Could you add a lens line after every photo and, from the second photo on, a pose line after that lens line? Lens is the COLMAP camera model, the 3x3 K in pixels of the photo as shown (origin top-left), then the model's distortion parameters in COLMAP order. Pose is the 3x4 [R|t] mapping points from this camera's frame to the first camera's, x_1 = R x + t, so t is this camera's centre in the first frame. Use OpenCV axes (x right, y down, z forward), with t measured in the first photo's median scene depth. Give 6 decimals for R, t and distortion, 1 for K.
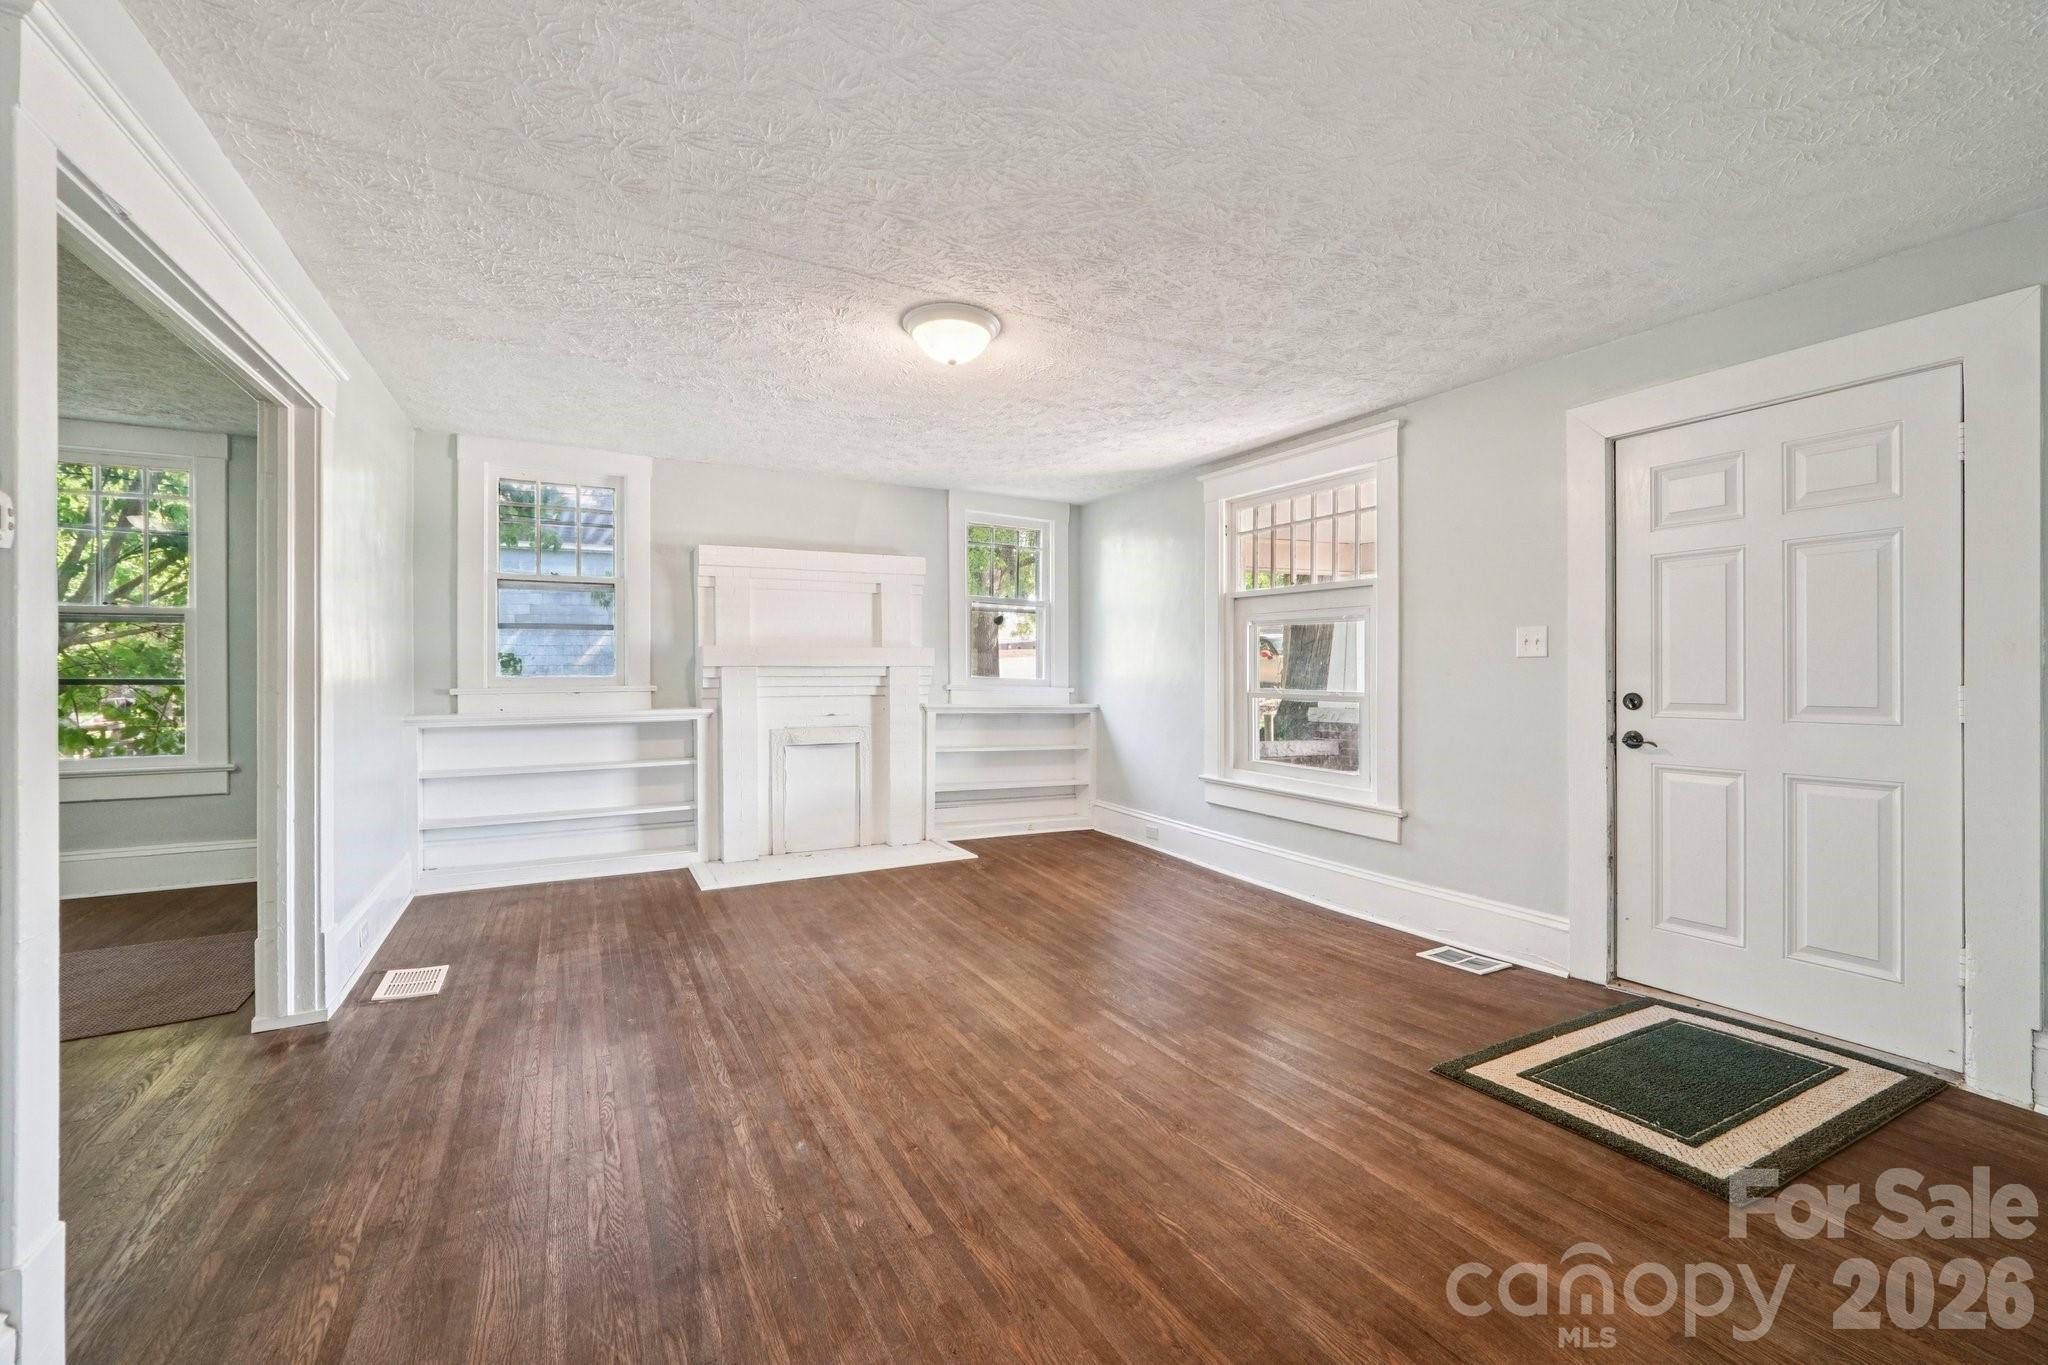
lens RADIAL K [[866.7, 0, 1028.0], [0, 866.7, 676.9], [0, 0, 1]] dist [-0.001741, 0.000980]
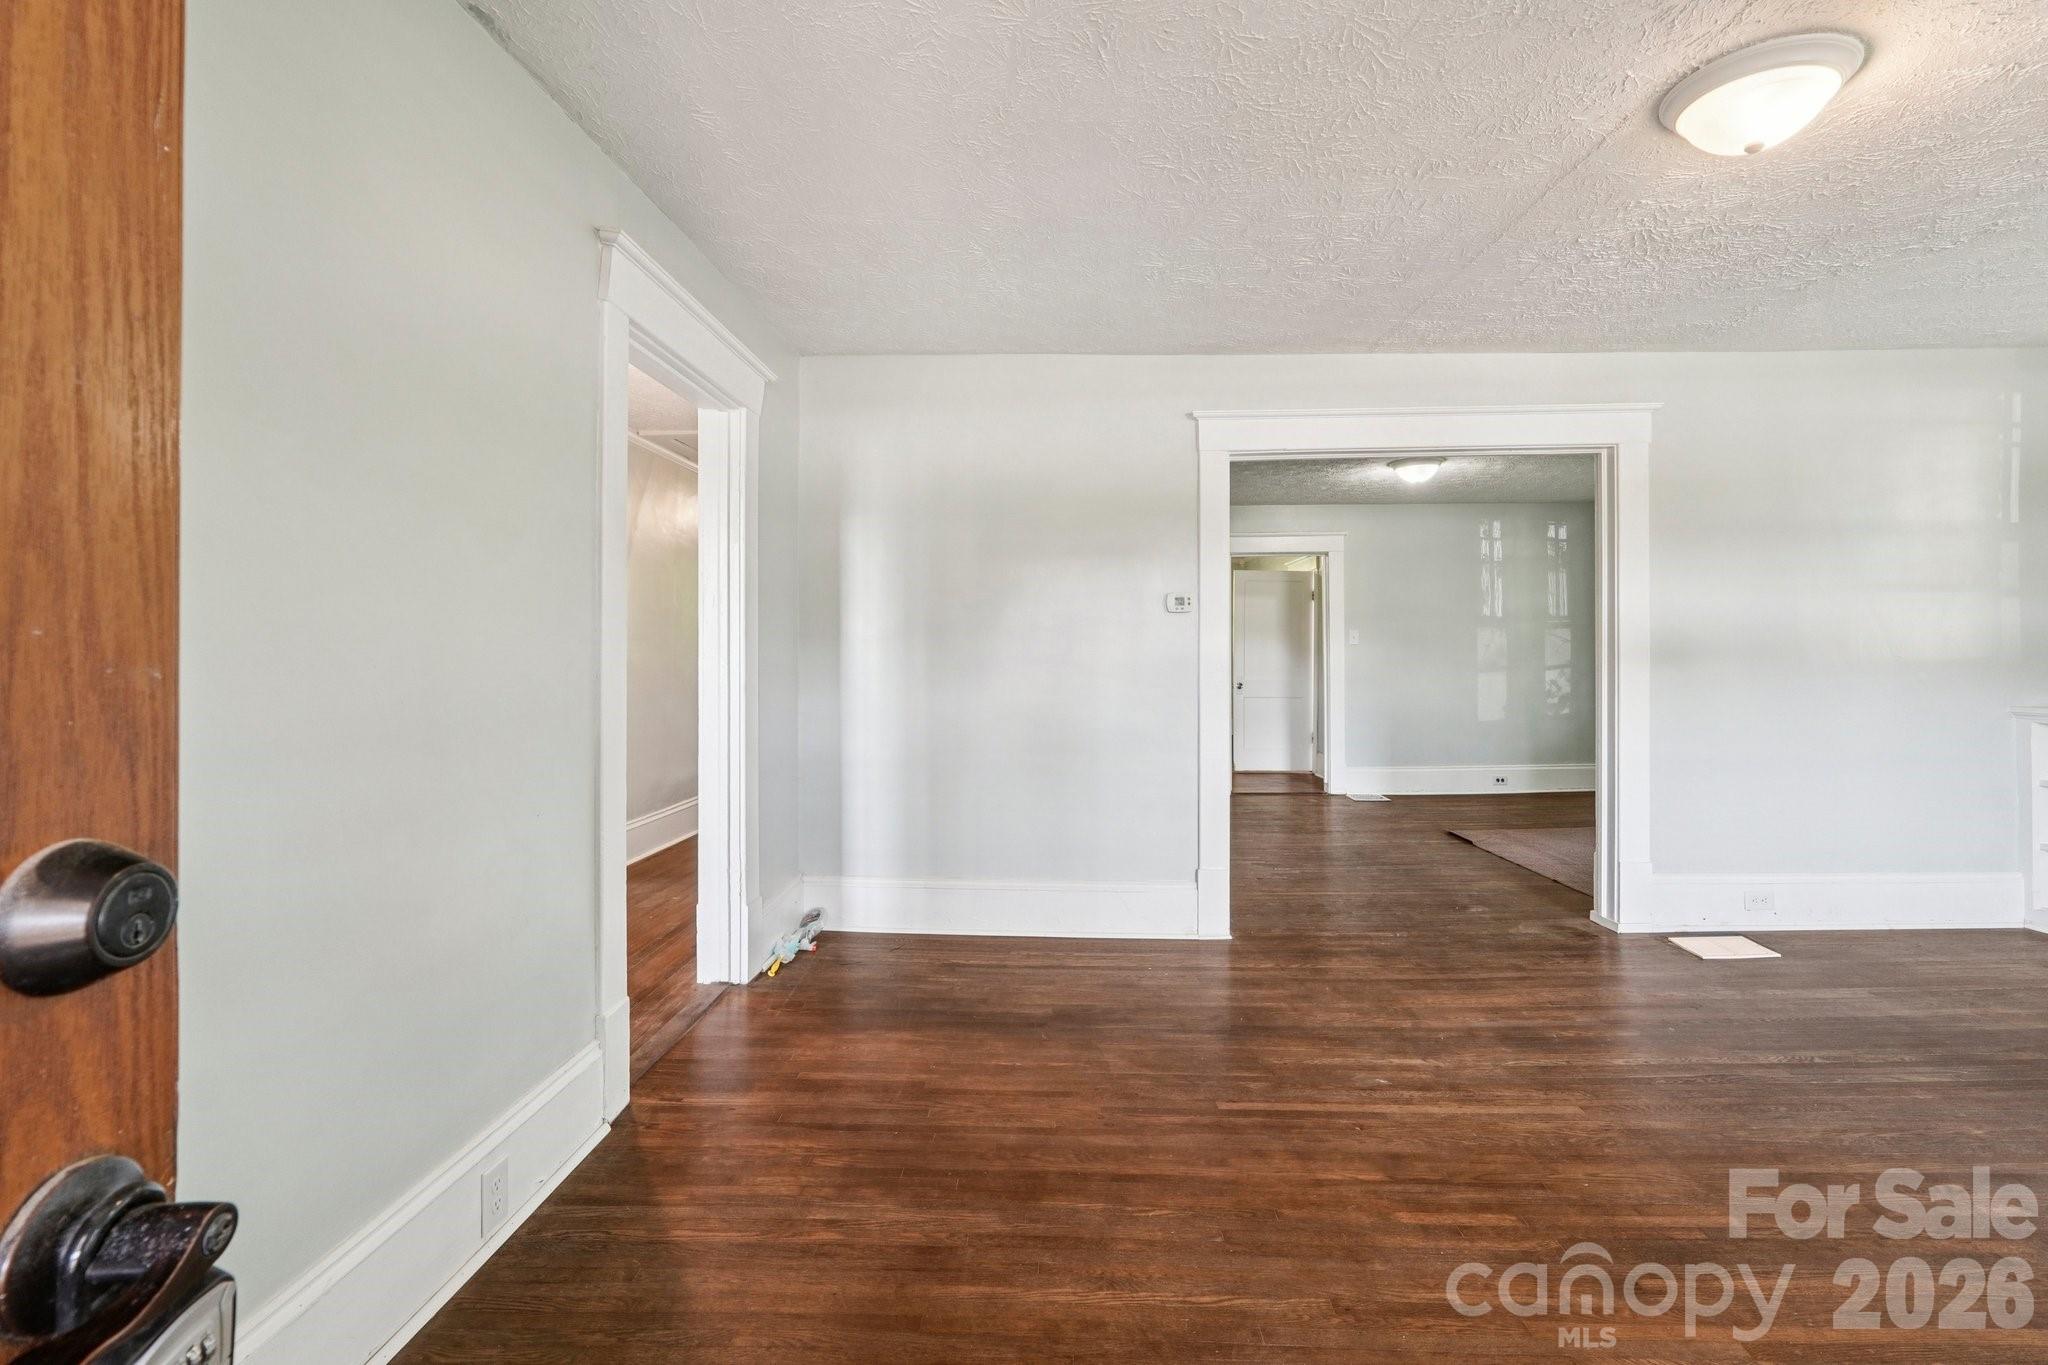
lens RADIAL K [[884.1, 0, 1039.0], [0, 884.1, 654.0], [0, 0, 1]] dist [-0.001202, 0.000066]
pose [[-0.484006, 0.000775, -0.875065, 0.485800], [-0.001962, 0.999996, 0.001971, -0.005394], [0.875063, 0.002671, -0.484002, 0.597684]]
